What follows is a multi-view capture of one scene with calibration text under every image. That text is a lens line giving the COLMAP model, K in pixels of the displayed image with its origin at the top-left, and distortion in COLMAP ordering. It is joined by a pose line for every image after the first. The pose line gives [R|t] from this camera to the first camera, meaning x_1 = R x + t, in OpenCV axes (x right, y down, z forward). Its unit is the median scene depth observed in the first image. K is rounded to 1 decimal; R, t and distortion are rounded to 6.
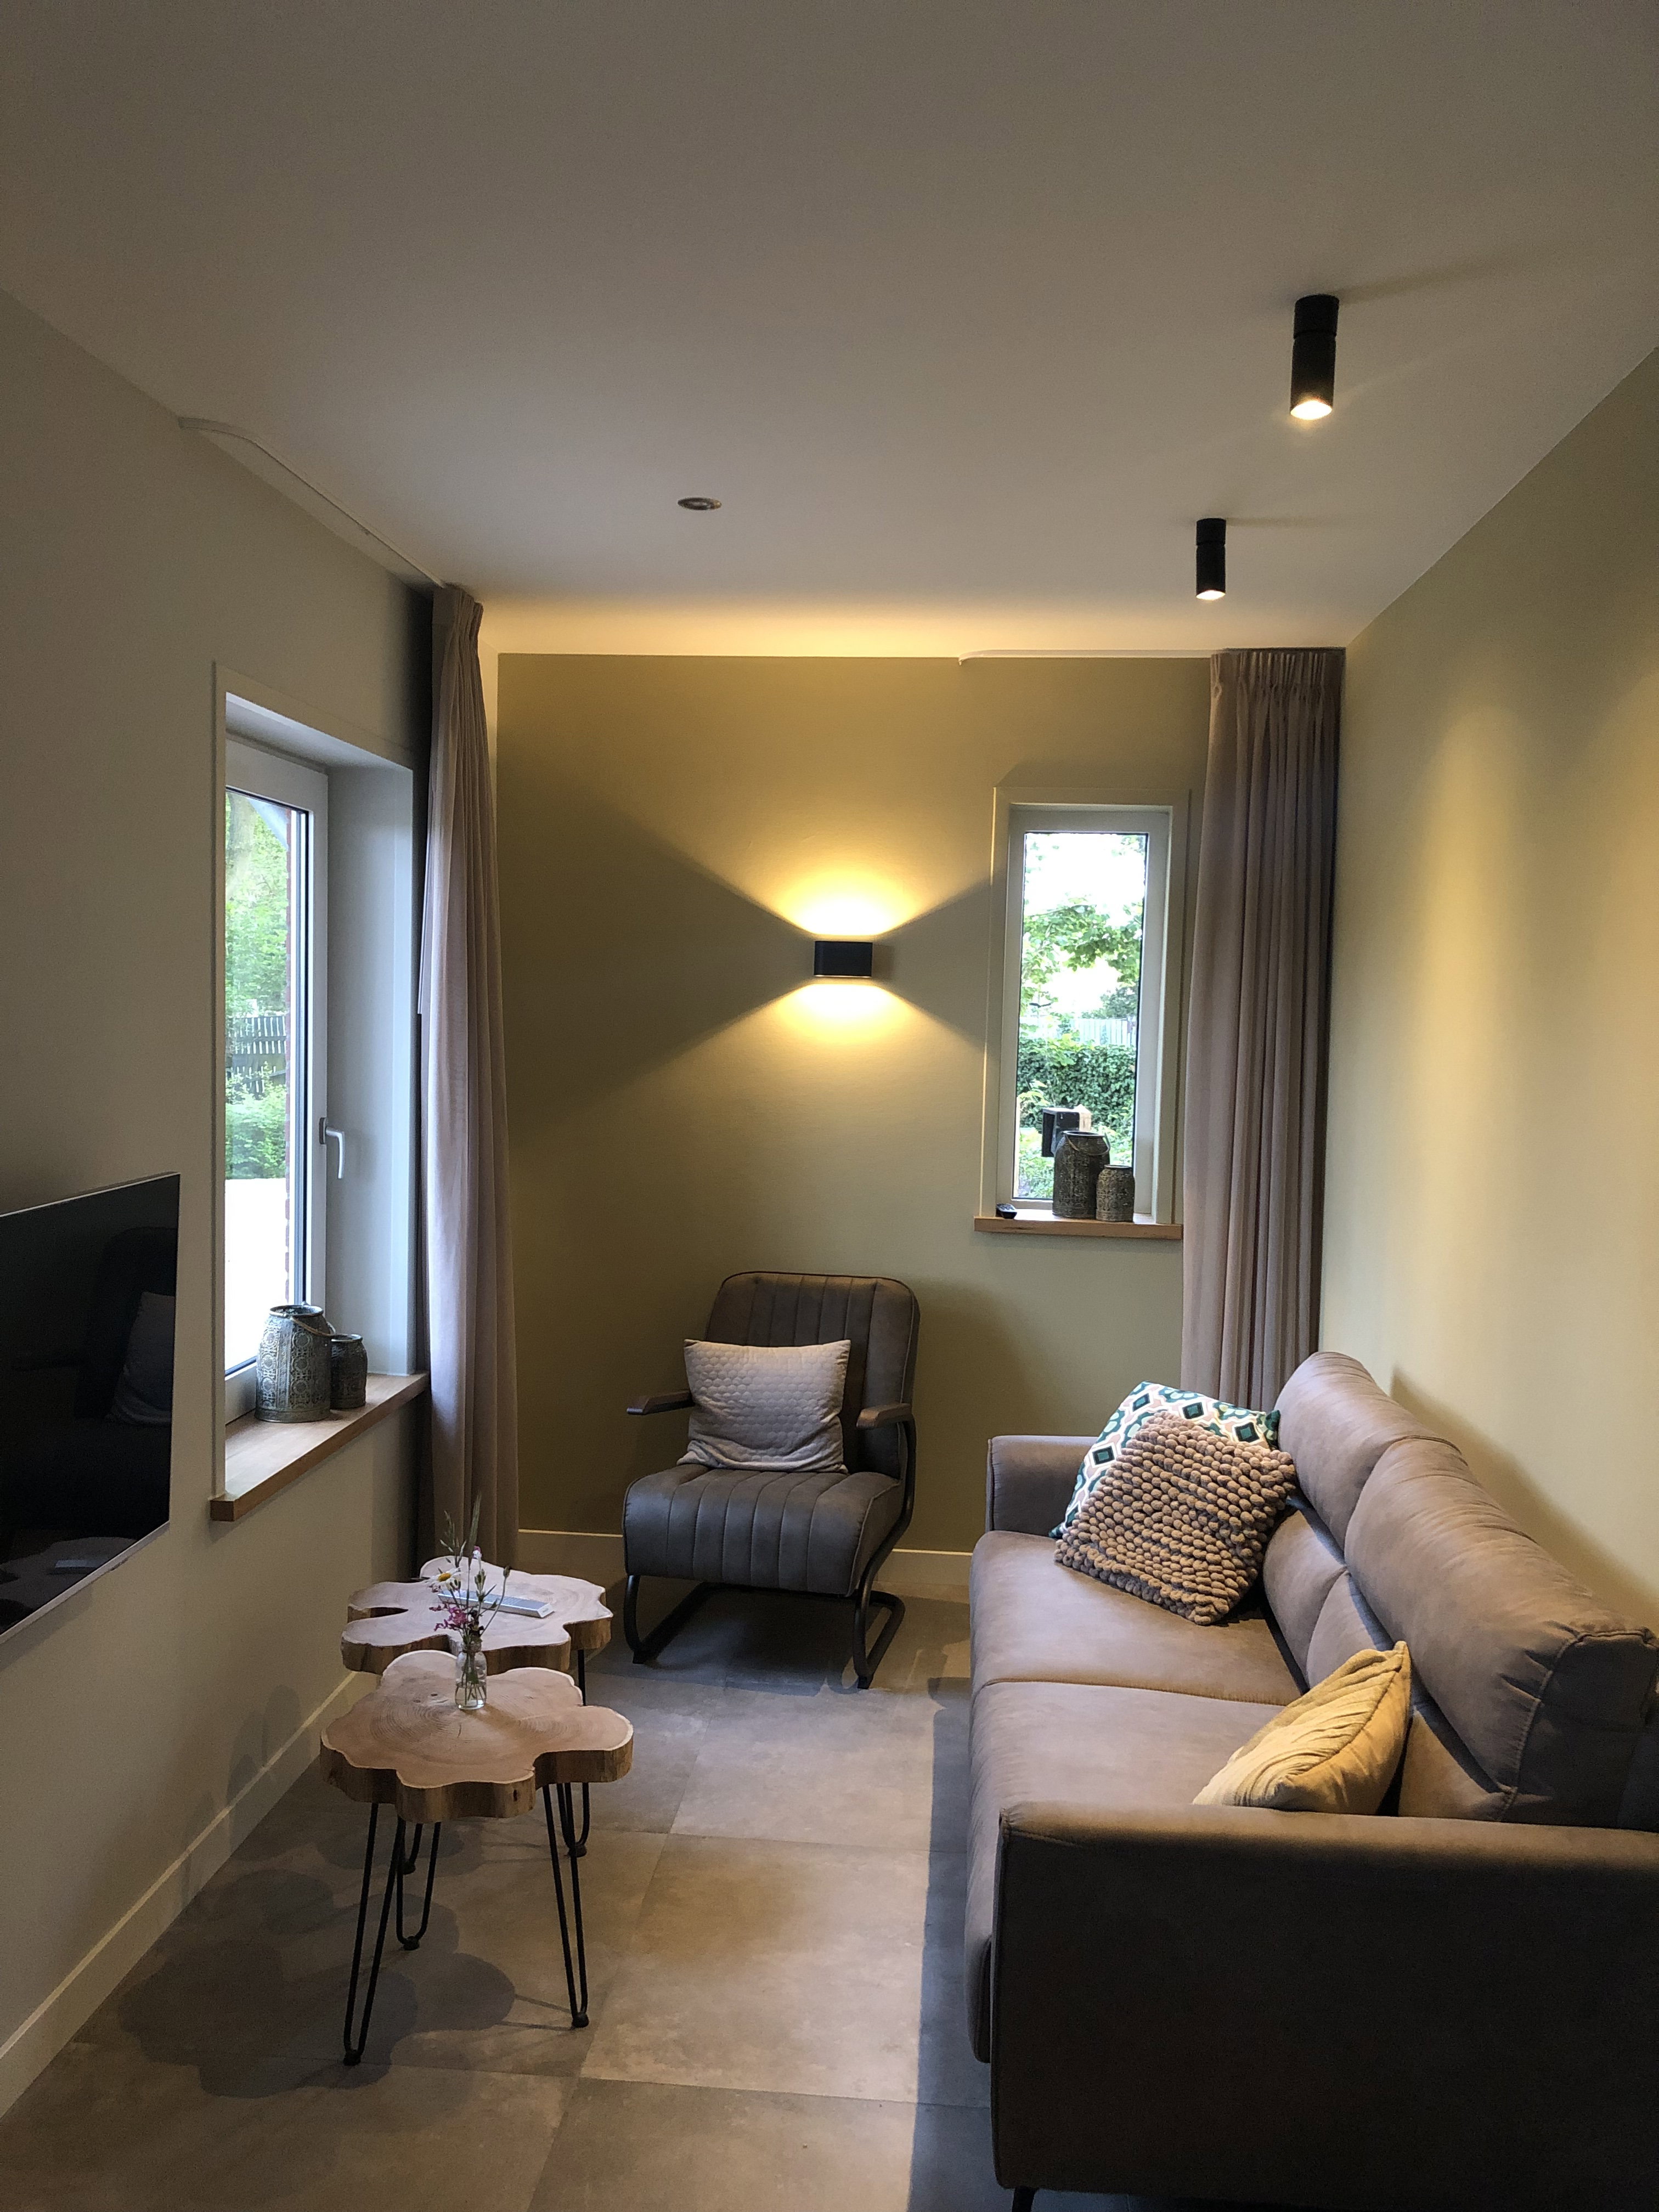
lens RADIAL K [[1776.0, 0, 810.1], [0, 1776.0, 1104.6], [0, 0, 1]] dist [0.045375, -0.049684]
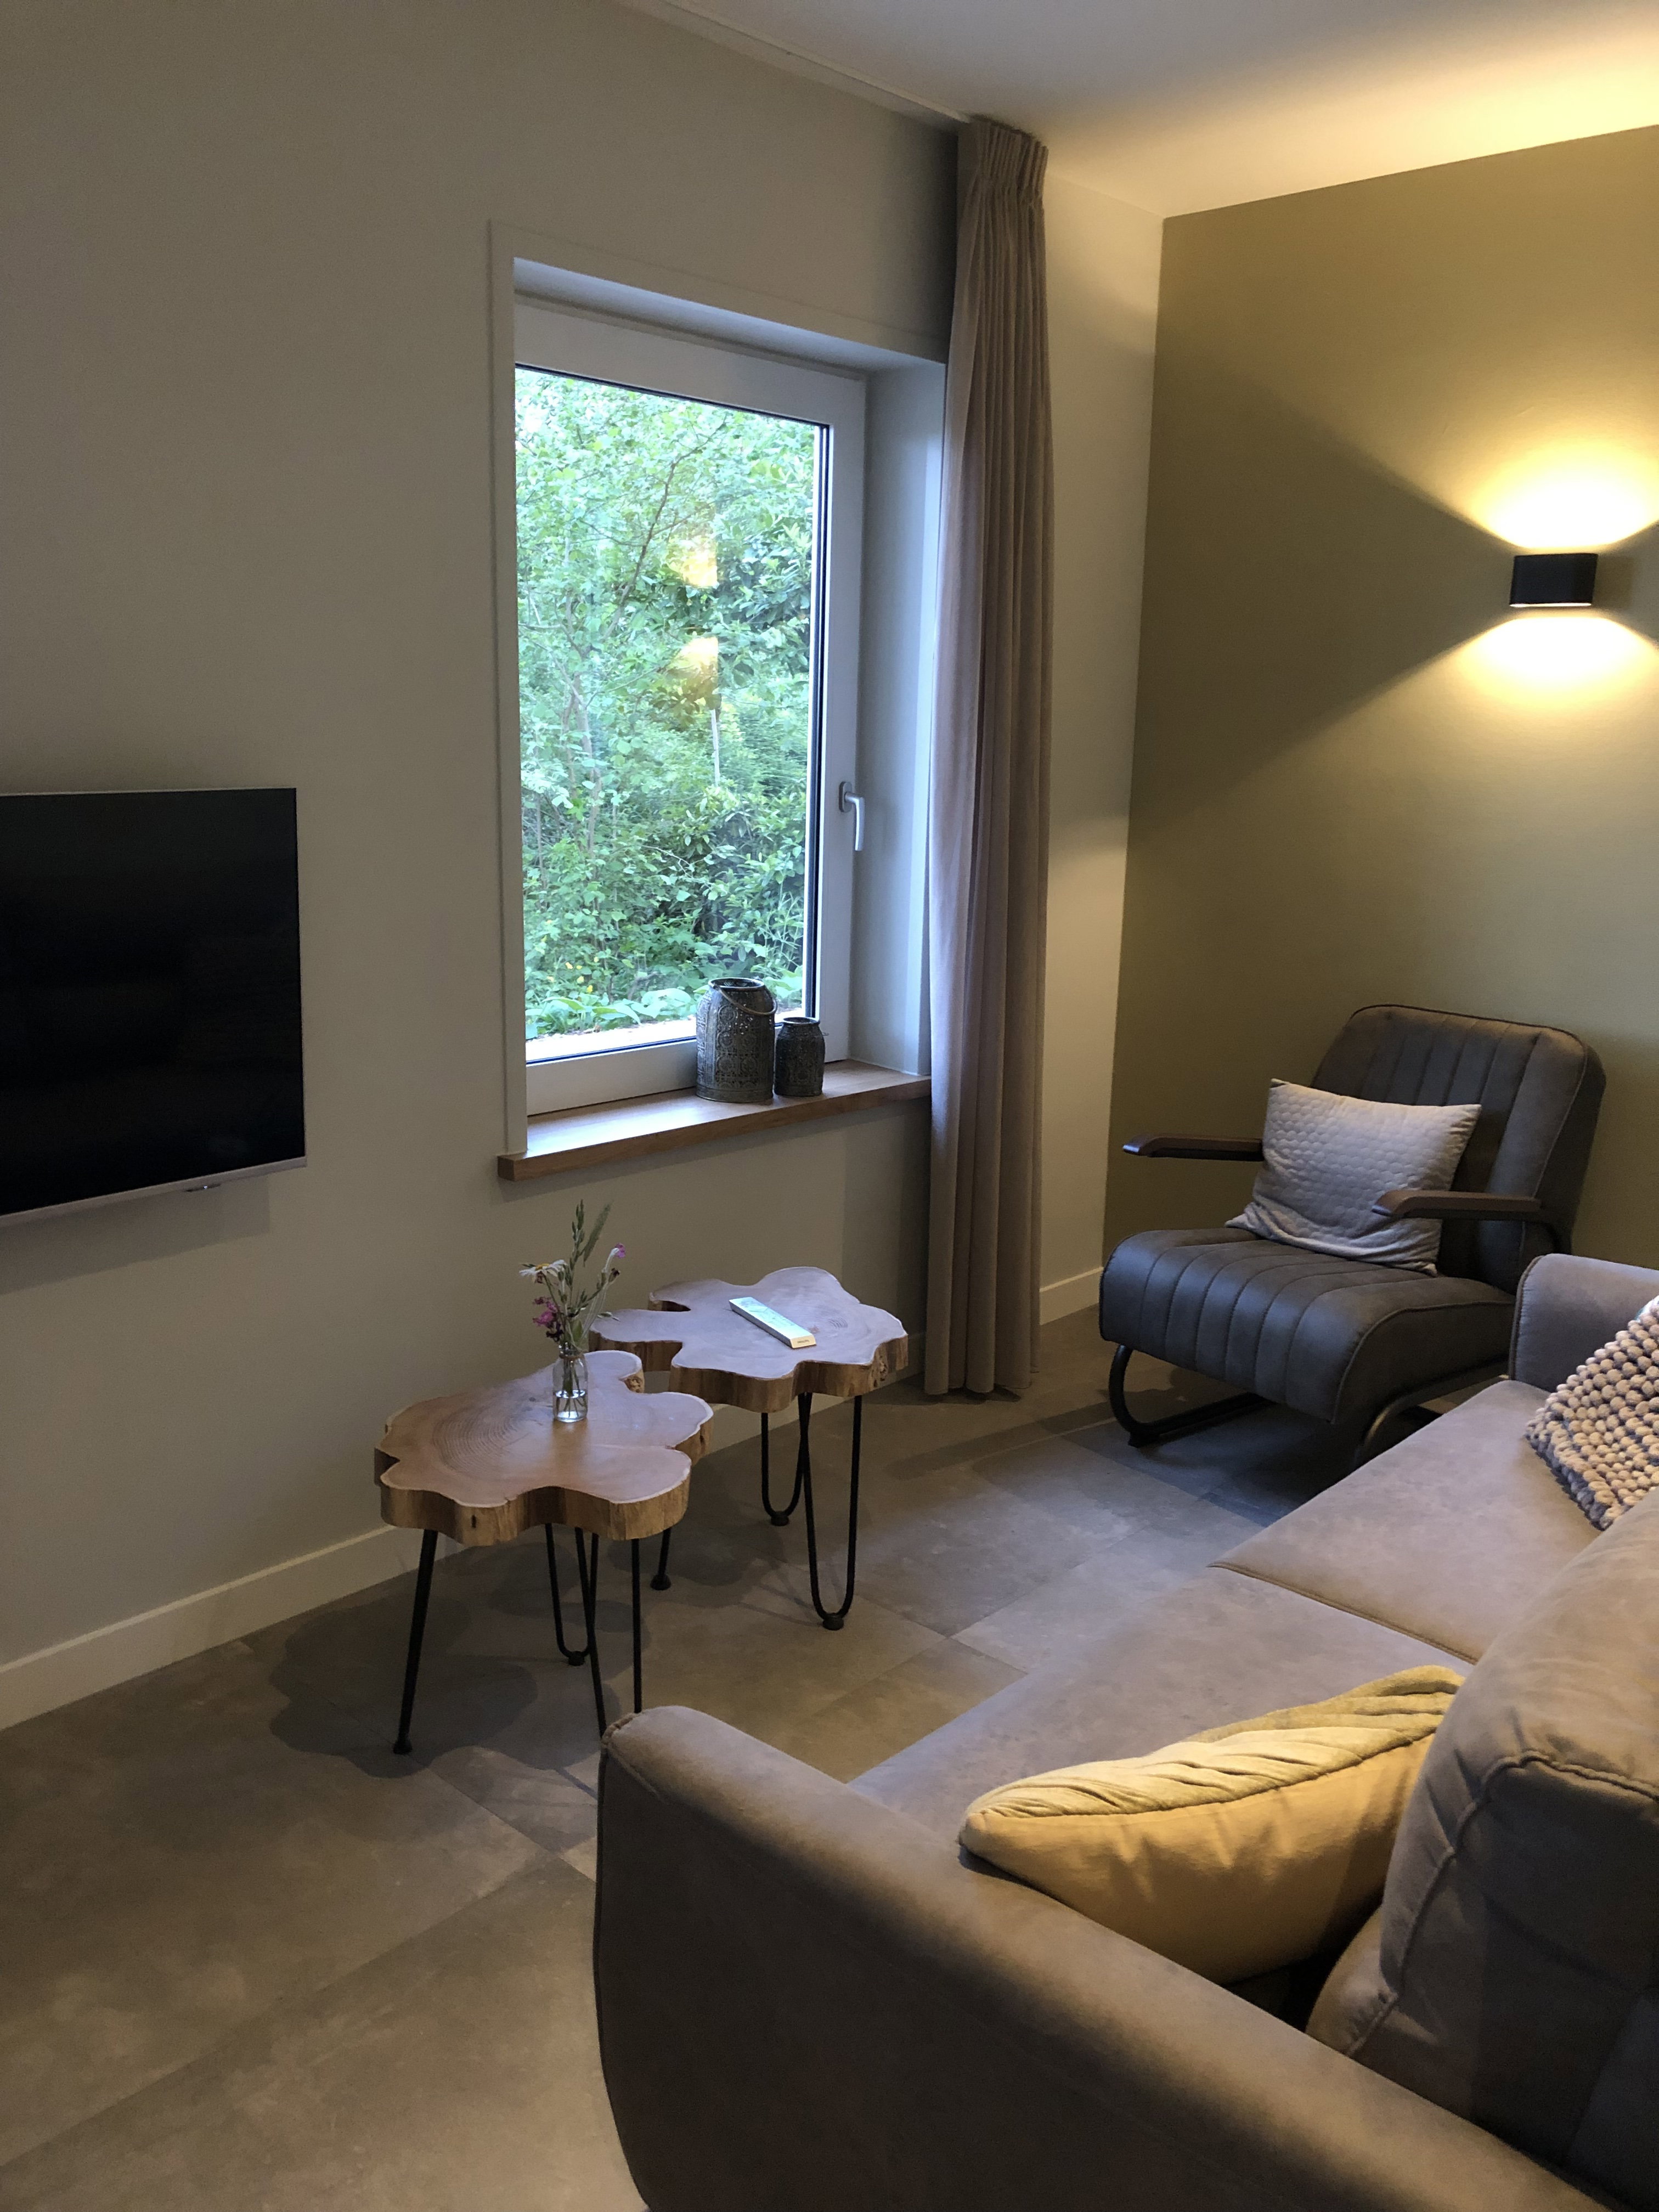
lens RADIAL K [[1776.0, 0, 832.2], [0, 1776.0, 1074.1], [0, 0, 1]] dist [0.045375, -0.049684]
pose [[0.795783, 0.112497, -0.595041, 0.258928], [-0.039468, 0.990139, 0.134411, 0.031505], [0.604294, -0.083477, 0.792377, 0.255269]]
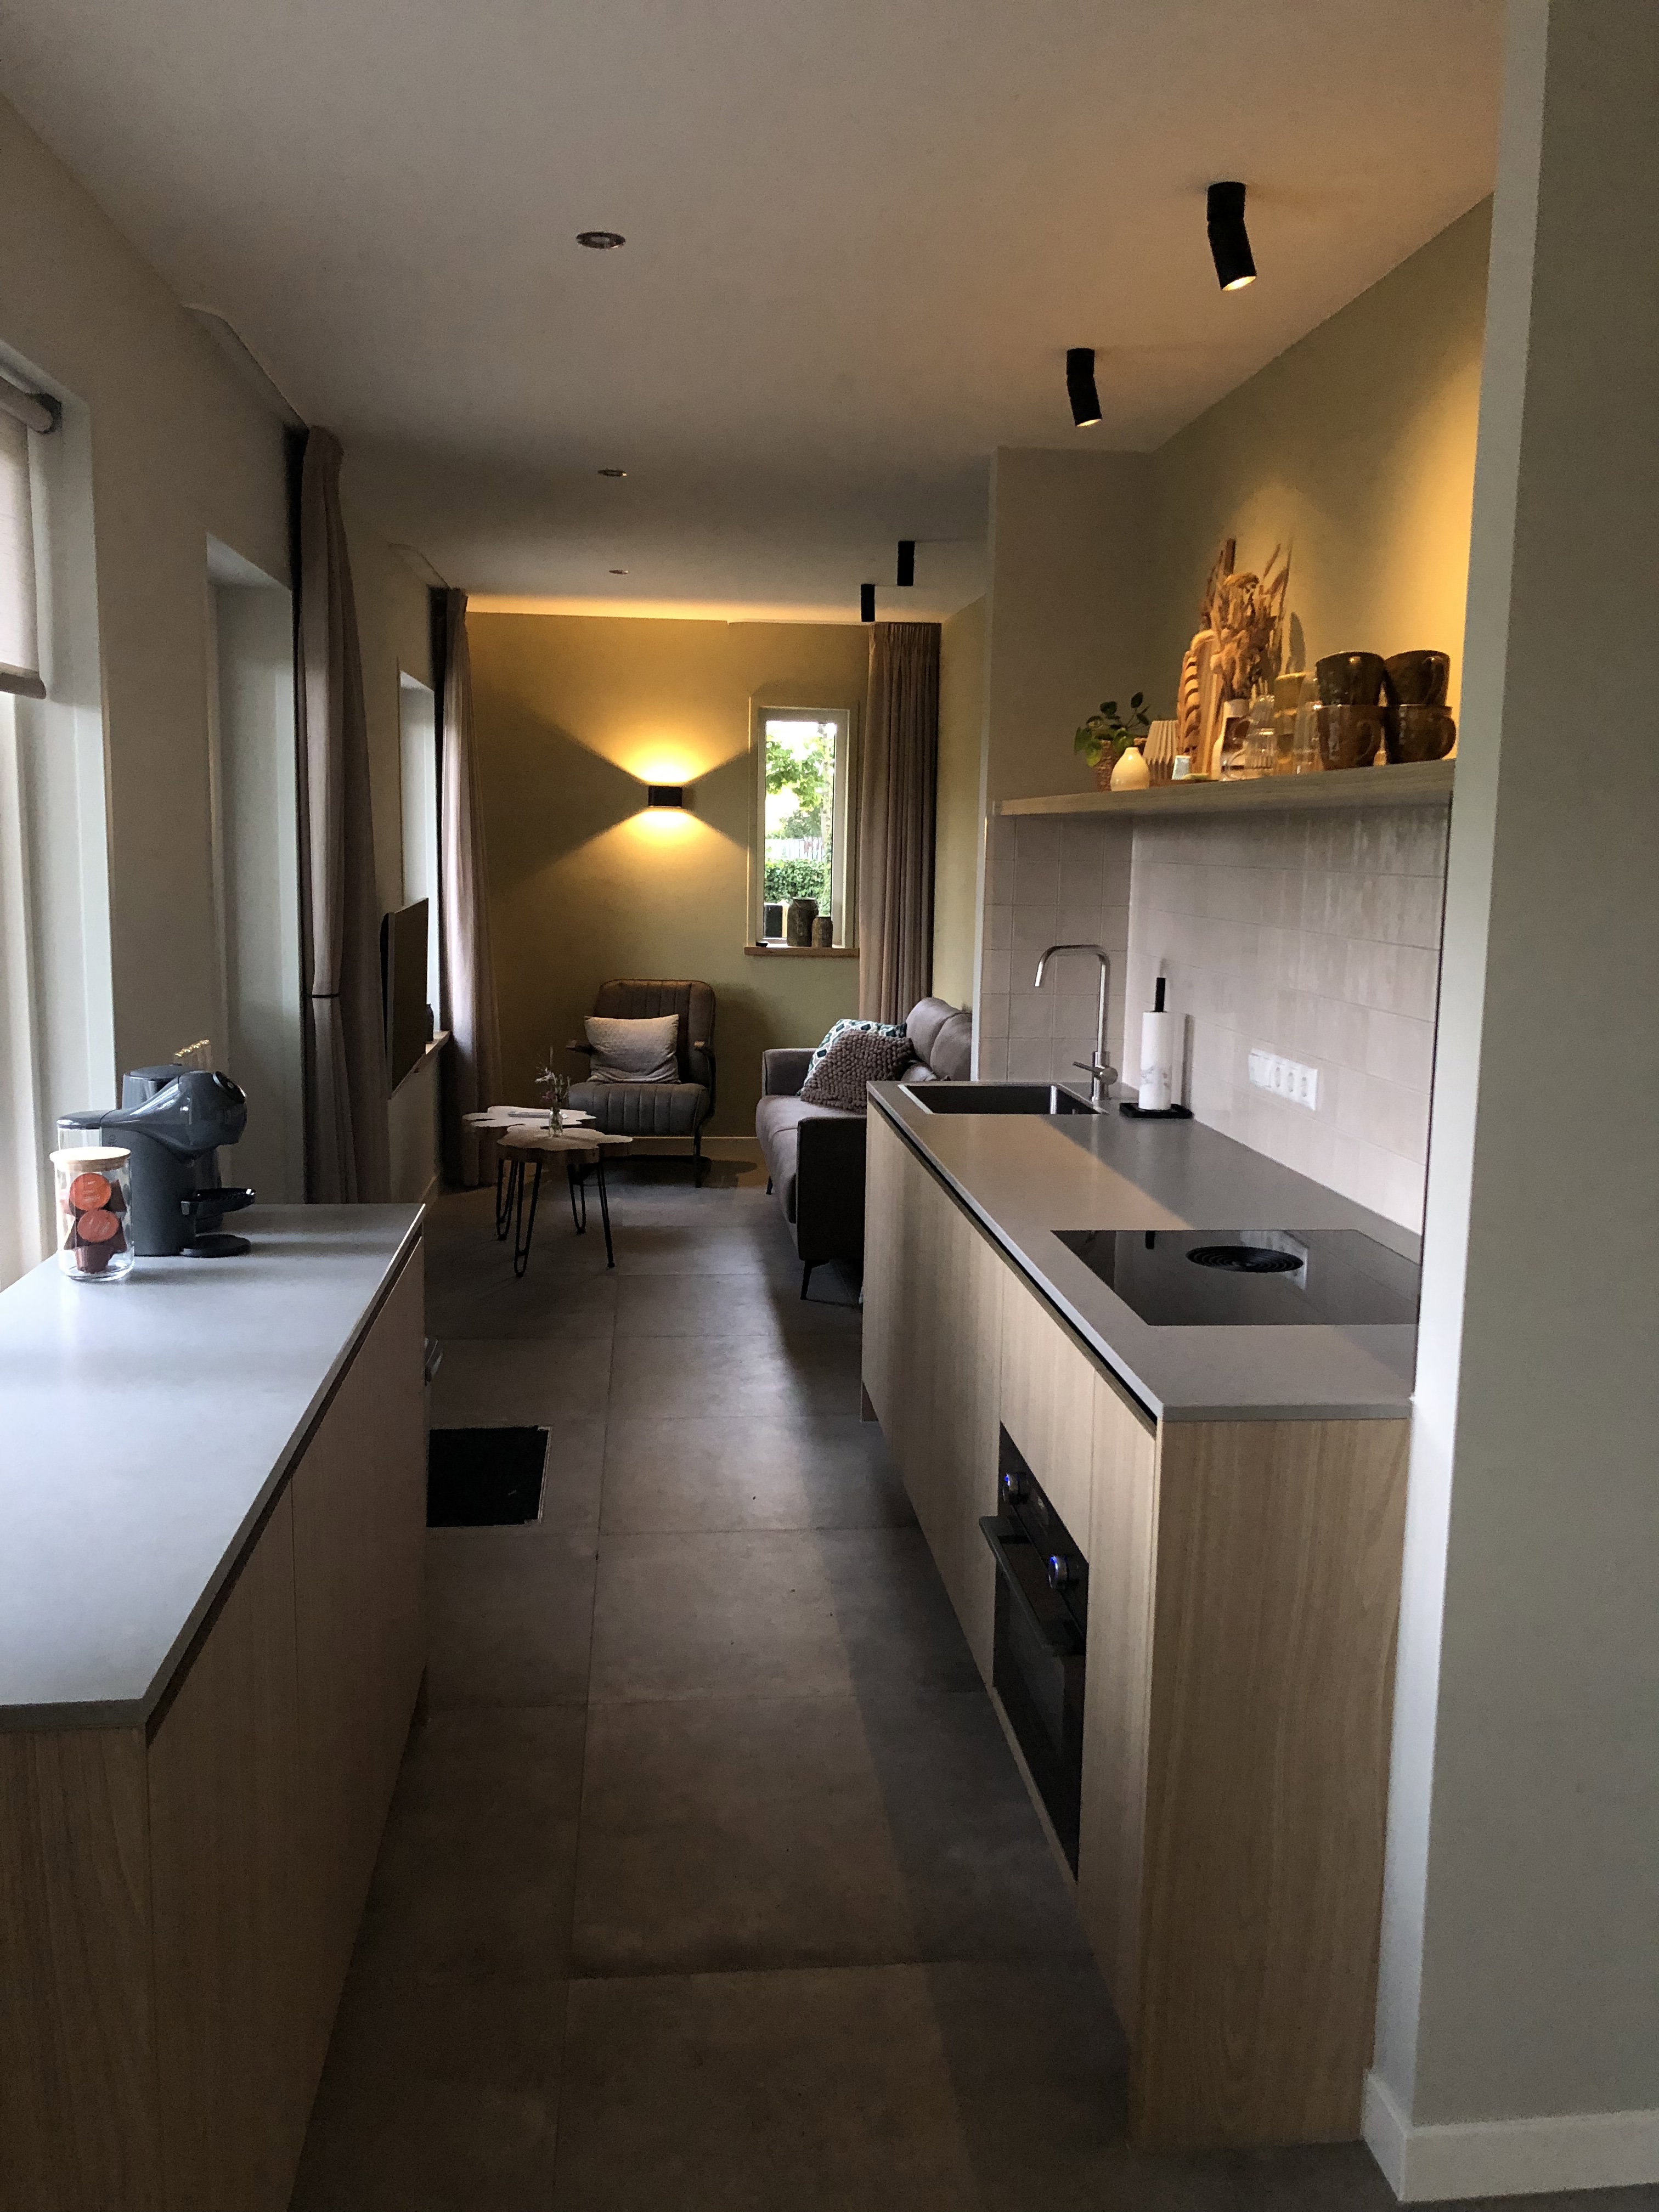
lens RADIAL K [[1776.0, 0, 827.6], [0, 1776.0, 1112.4], [0, 0, 1]] dist [0.045375, -0.049684]
pose [[0.981459, -0.035584, 0.188338, -0.176480], [0.016111, 0.994454, 0.103934, 0.049247], [-0.190992, -0.098973, 0.976589, -0.812587]]
